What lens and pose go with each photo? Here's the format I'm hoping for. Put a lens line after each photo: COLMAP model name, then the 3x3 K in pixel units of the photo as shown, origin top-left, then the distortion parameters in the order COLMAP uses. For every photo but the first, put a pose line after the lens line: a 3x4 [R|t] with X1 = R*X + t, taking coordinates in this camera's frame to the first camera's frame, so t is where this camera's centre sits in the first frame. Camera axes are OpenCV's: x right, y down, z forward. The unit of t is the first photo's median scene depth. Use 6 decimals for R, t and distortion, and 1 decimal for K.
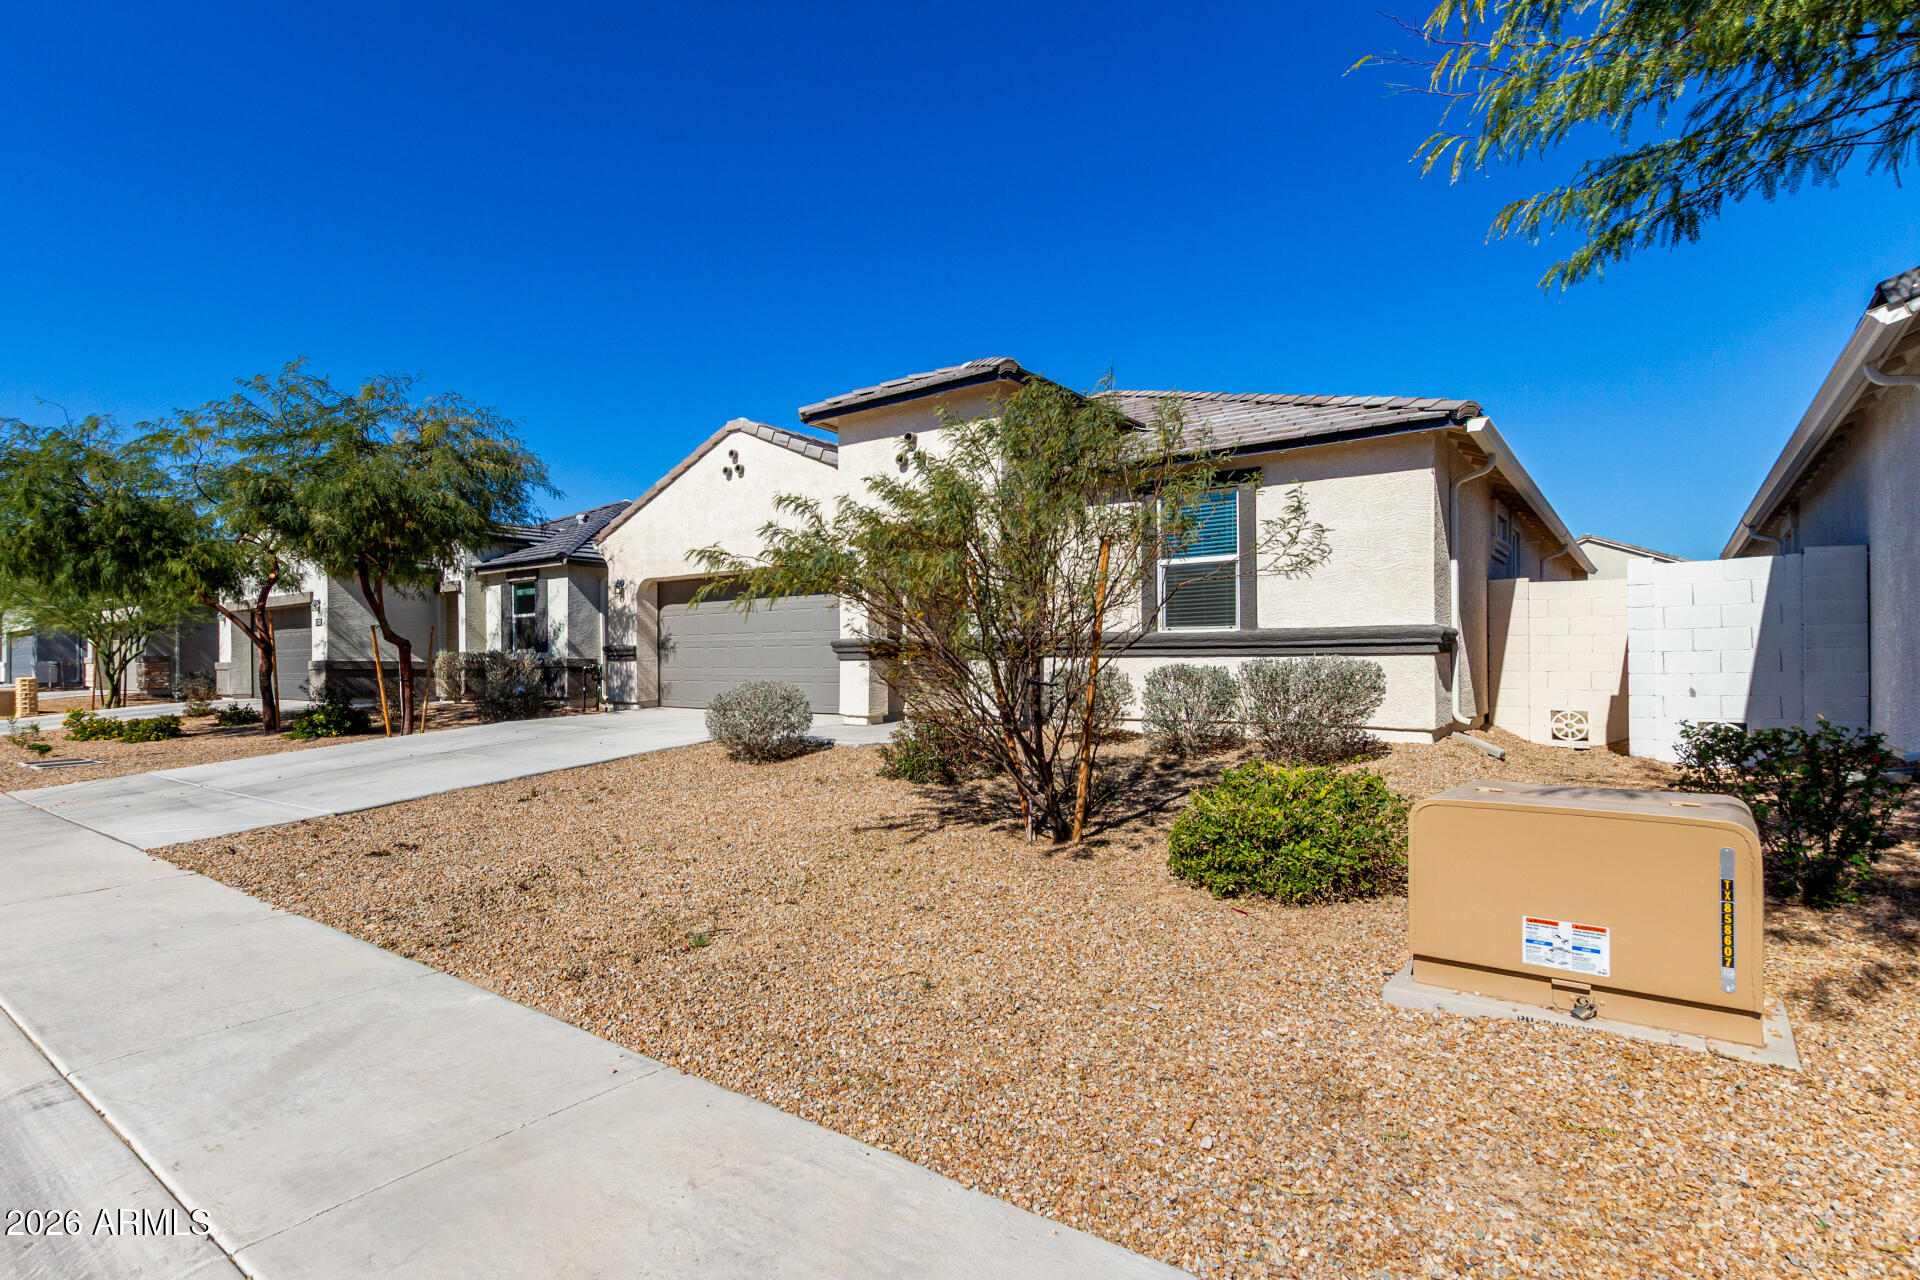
lens RADIAL K [[913.0, 0, 970.0], [0, 913.0, 647.2], [0, 0, 1]] dist [0.005051, 0.000760]
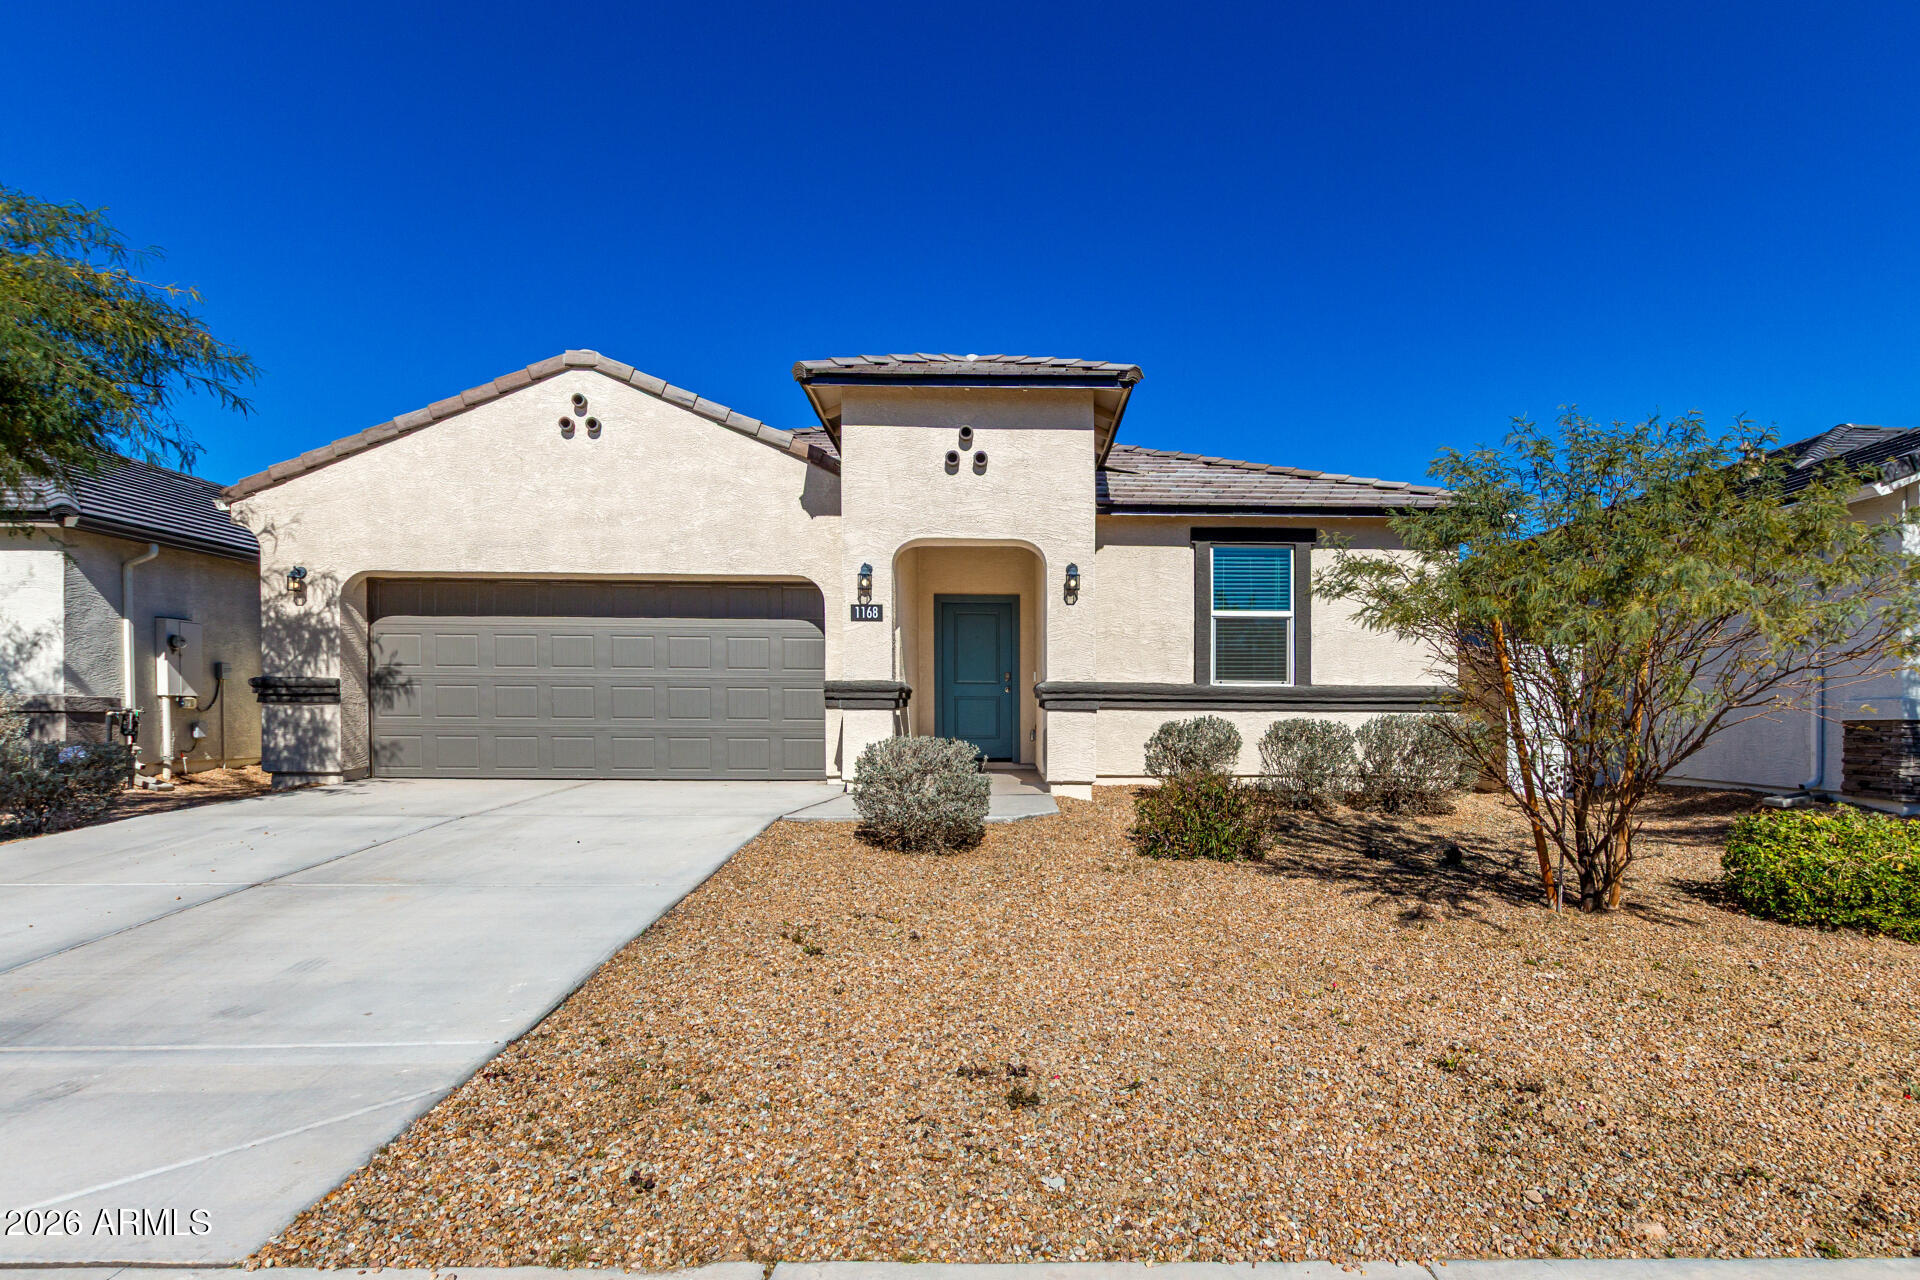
lens RADIAL K [[913.0, 0, 967.7], [0, 913.0, 706.2], [0, 0, 1]] dist [0.005051, 0.000760]
pose [[0.794933, 0.014284, 0.606529, -0.404202], [-0.020581, 0.999782, 0.003428, 0.005466], [-0.606348, -0.015208, 0.795054, 0.263602]]
